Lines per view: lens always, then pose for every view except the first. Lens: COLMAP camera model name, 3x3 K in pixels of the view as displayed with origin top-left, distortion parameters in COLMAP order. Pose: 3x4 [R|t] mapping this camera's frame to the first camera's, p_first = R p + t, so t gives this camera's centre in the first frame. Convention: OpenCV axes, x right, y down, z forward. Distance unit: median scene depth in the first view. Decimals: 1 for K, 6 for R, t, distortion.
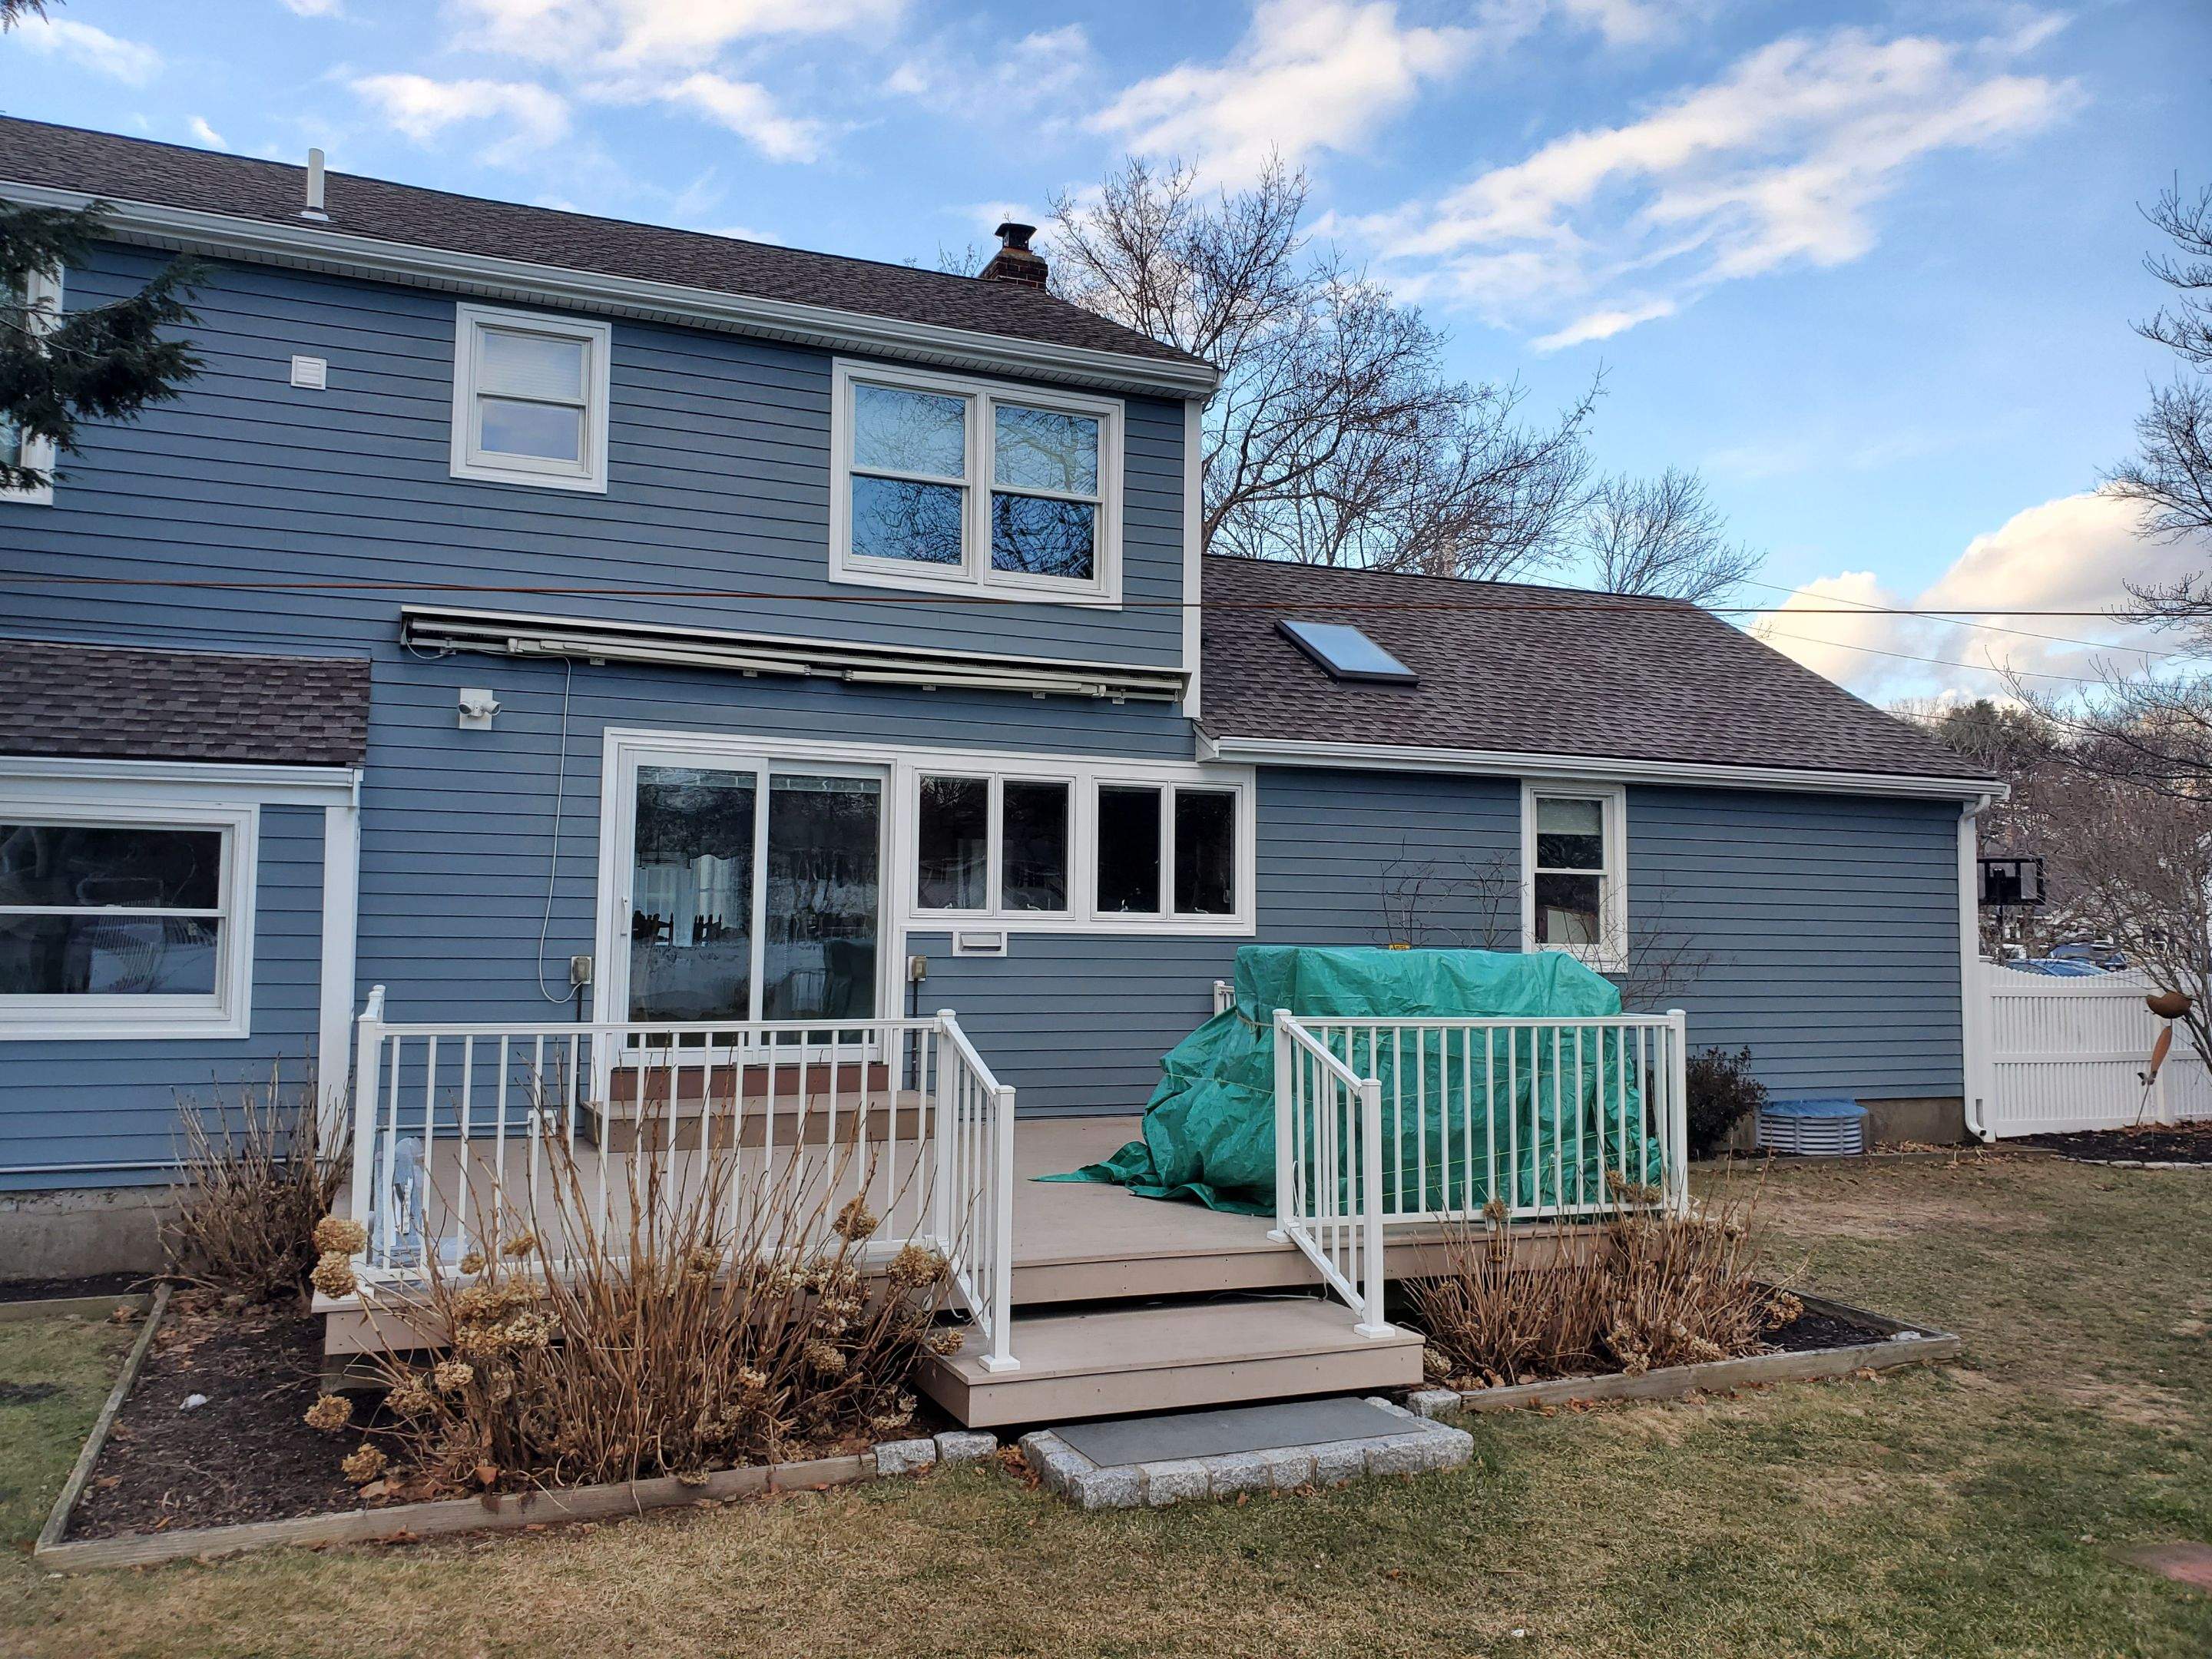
lens RADIAL K [[1722.4, 0, 1070.2], [0, 1722.4, 811.0], [0, 0, 1]] dist [0.019012, 0.008279]
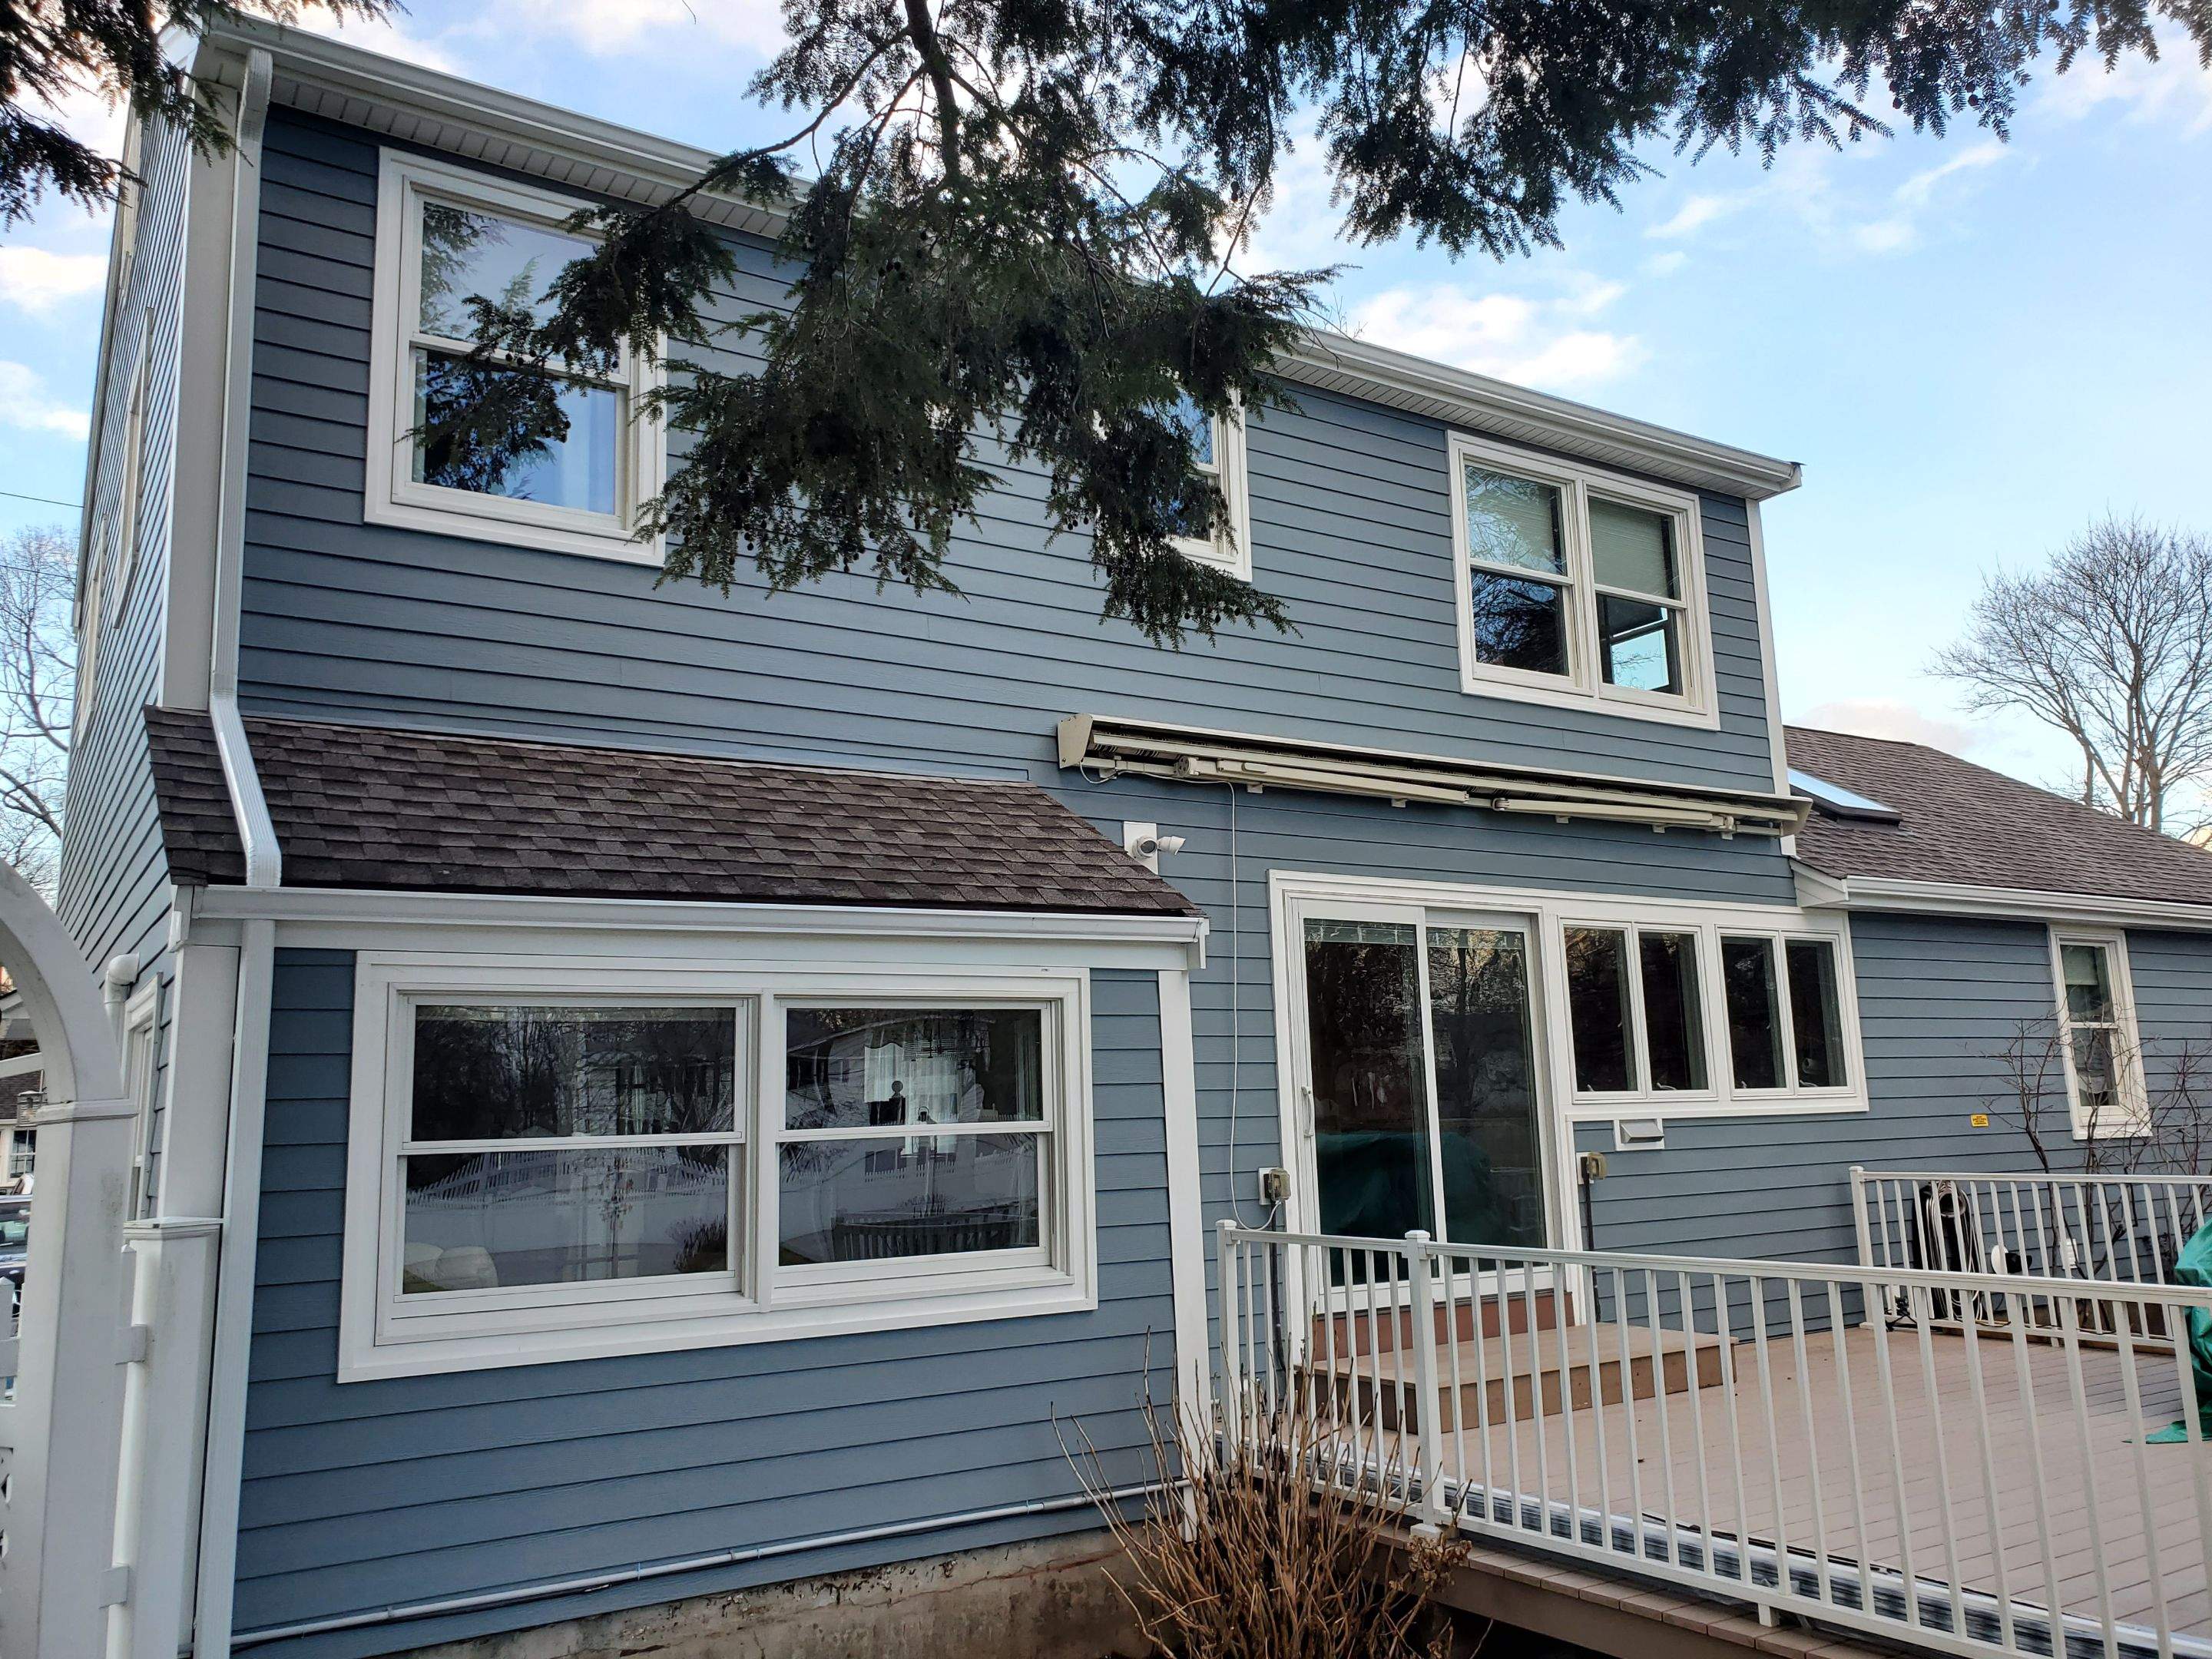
lens RADIAL K [[1722.4, 0, 1070.2], [0, 1722.4, 811.0], [0, 0, 1]] dist [0.019012, 0.008279]
pose [[0.983349, -0.013069, 0.181257, -0.494029], [0.033512, 0.993346, -0.110186, 0.007441], [-0.178611, 0.114425, 0.977244, 0.247732]]
